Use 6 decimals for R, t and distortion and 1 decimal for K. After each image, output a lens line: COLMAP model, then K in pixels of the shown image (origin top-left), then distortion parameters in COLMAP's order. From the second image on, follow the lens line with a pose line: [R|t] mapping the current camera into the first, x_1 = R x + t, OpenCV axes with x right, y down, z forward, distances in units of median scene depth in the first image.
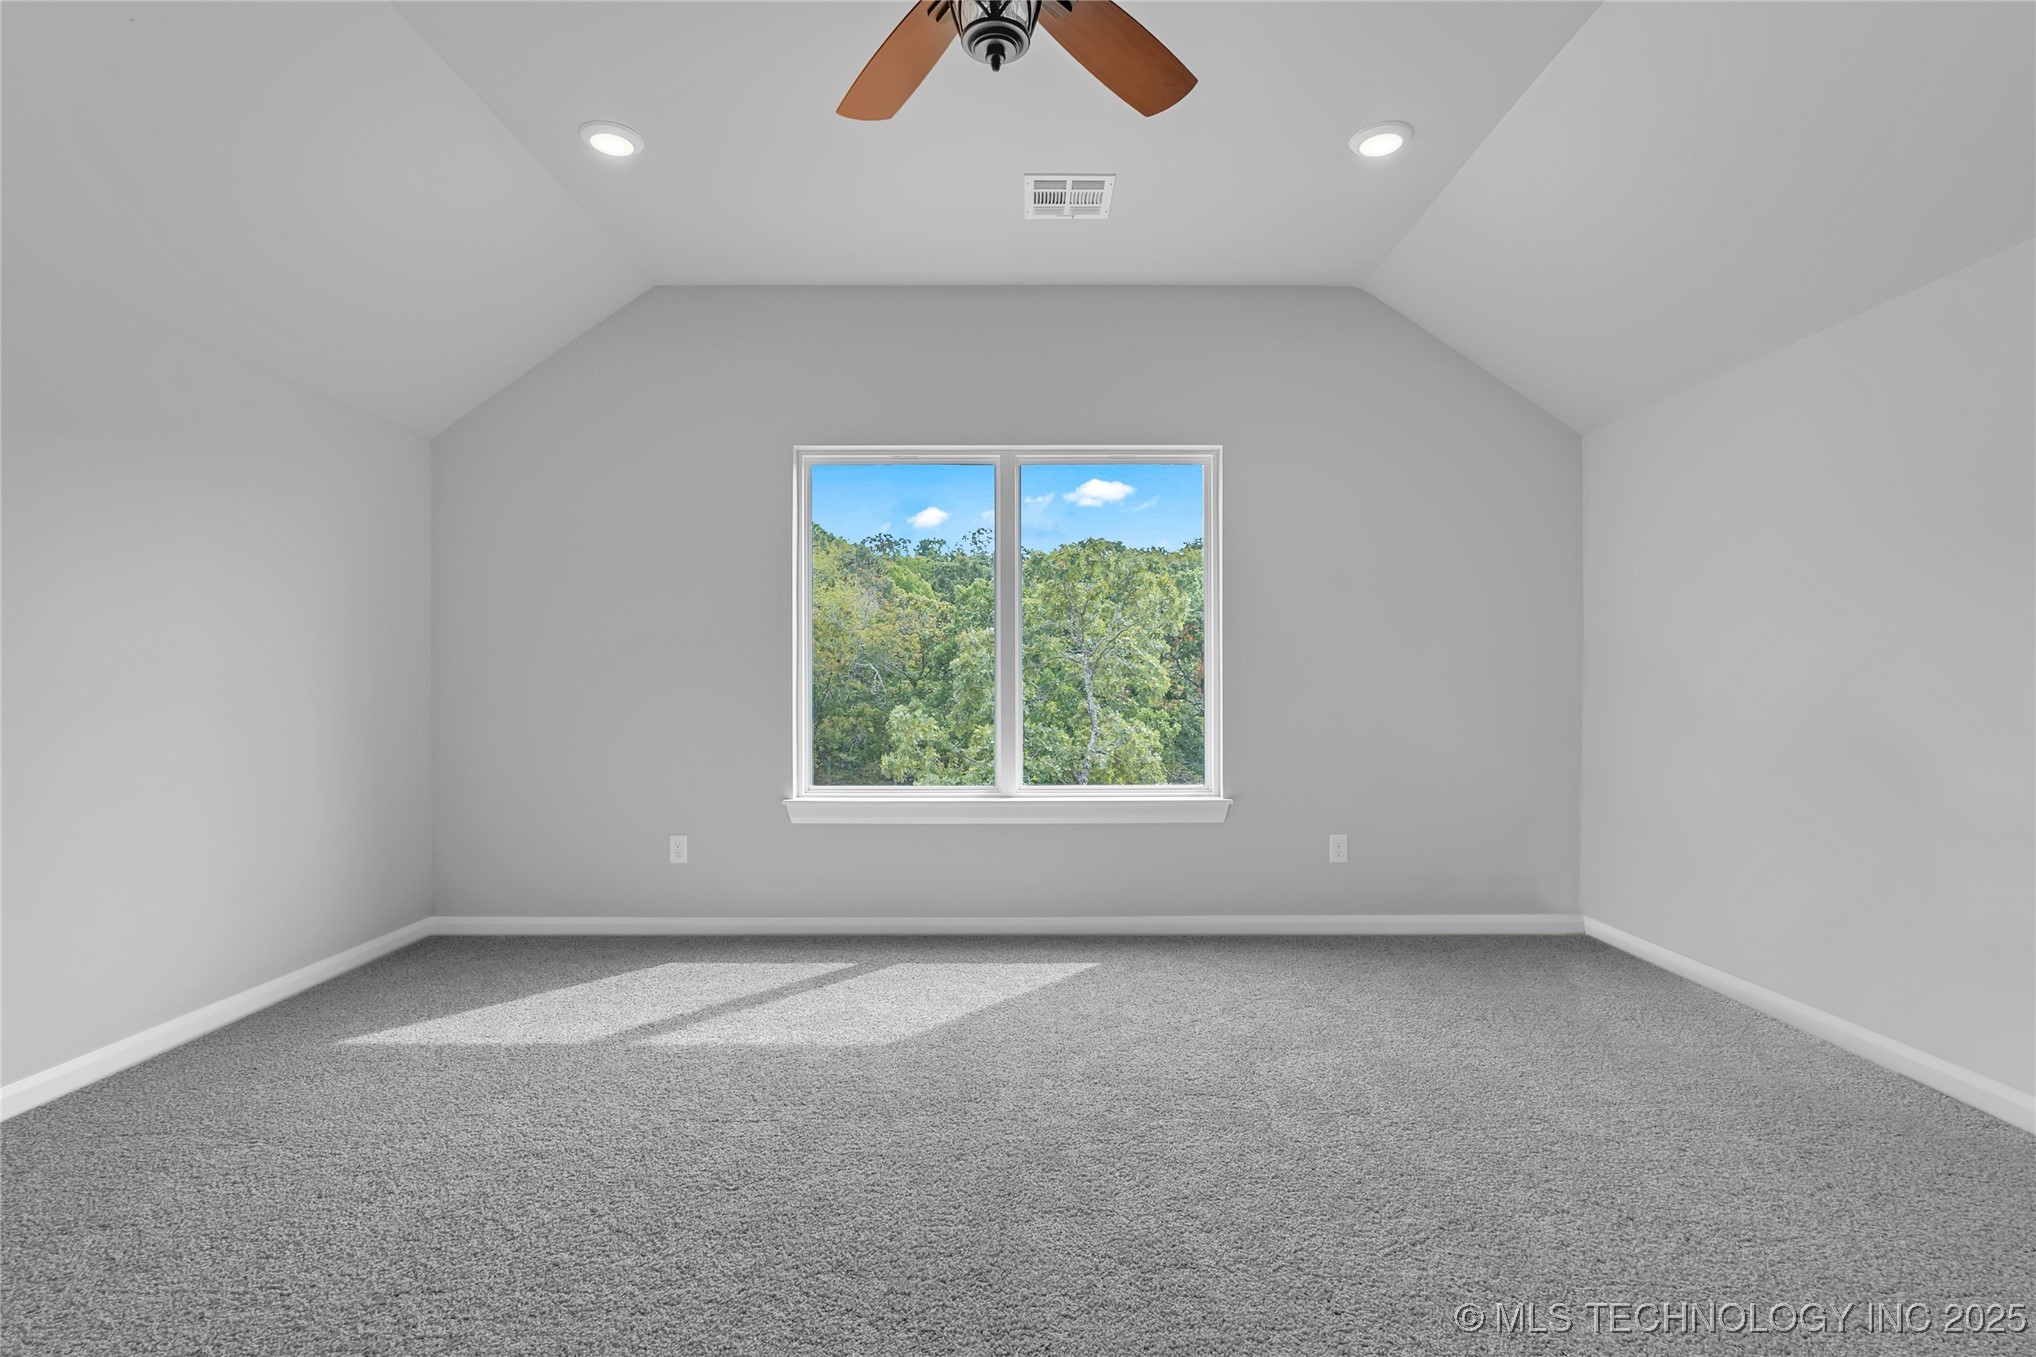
lens RADIAL K [[948.9, 0, 1010.6], [0, 948.9, 679.6], [0, 0, 1]] dist [-0.001975, 0.000187]
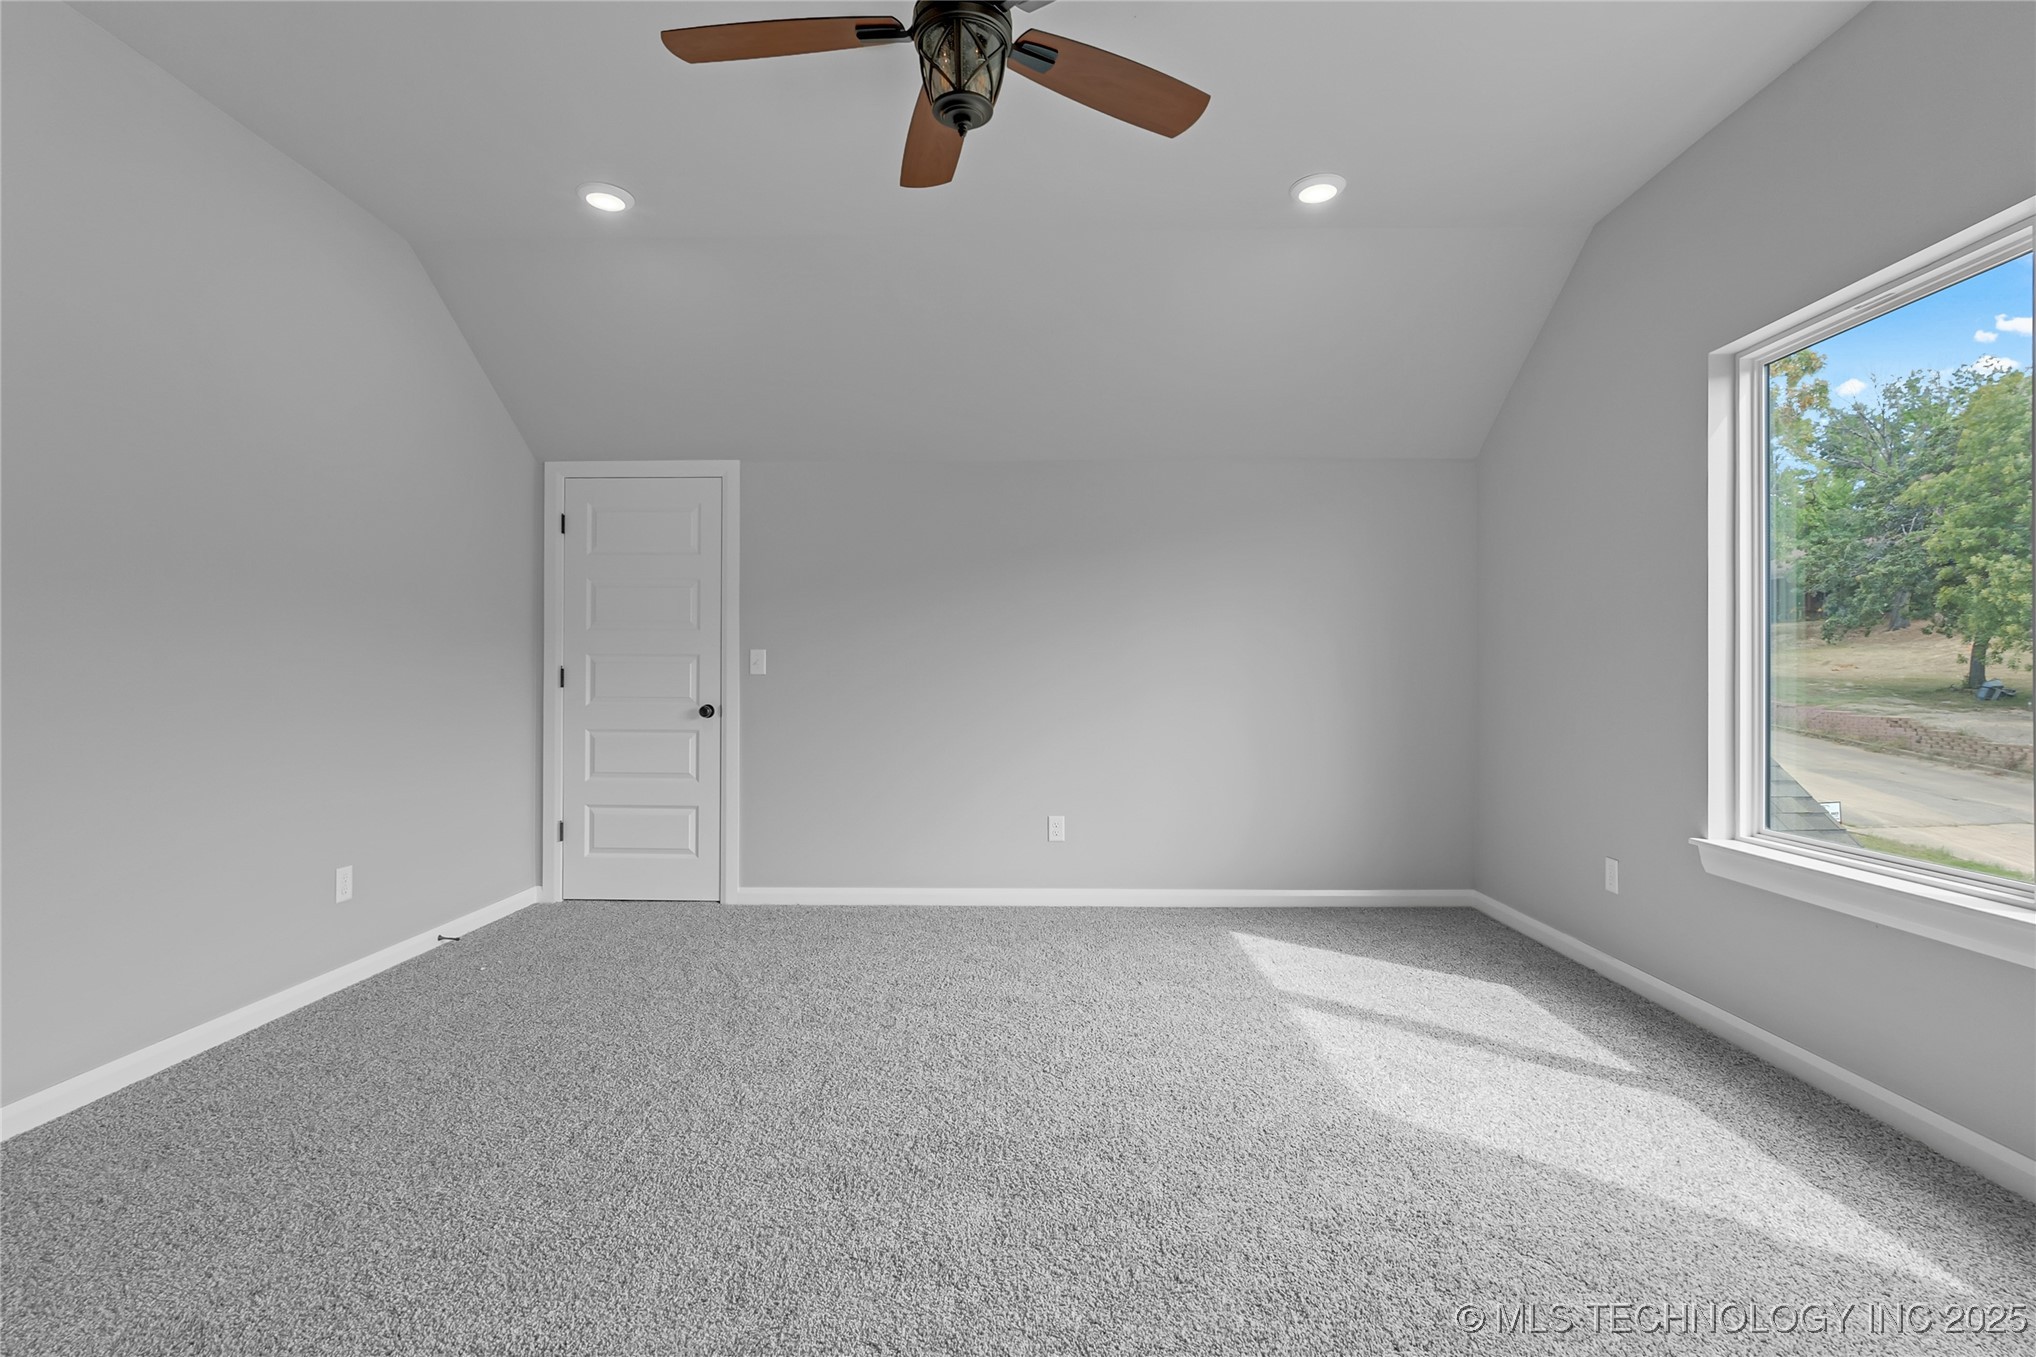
lens RADIAL K [[936.9, 0, 1028.2], [0, 936.9, 680.6], [0, 0, 1]] dist [-0.005563, -0.000436]
pose [[-0.018610, -0.003930, -0.999819, 0.580139], [0.010135, 0.999940, -0.004119, 0.004995], [0.999775, -0.010210, -0.018569, 0.591331]]
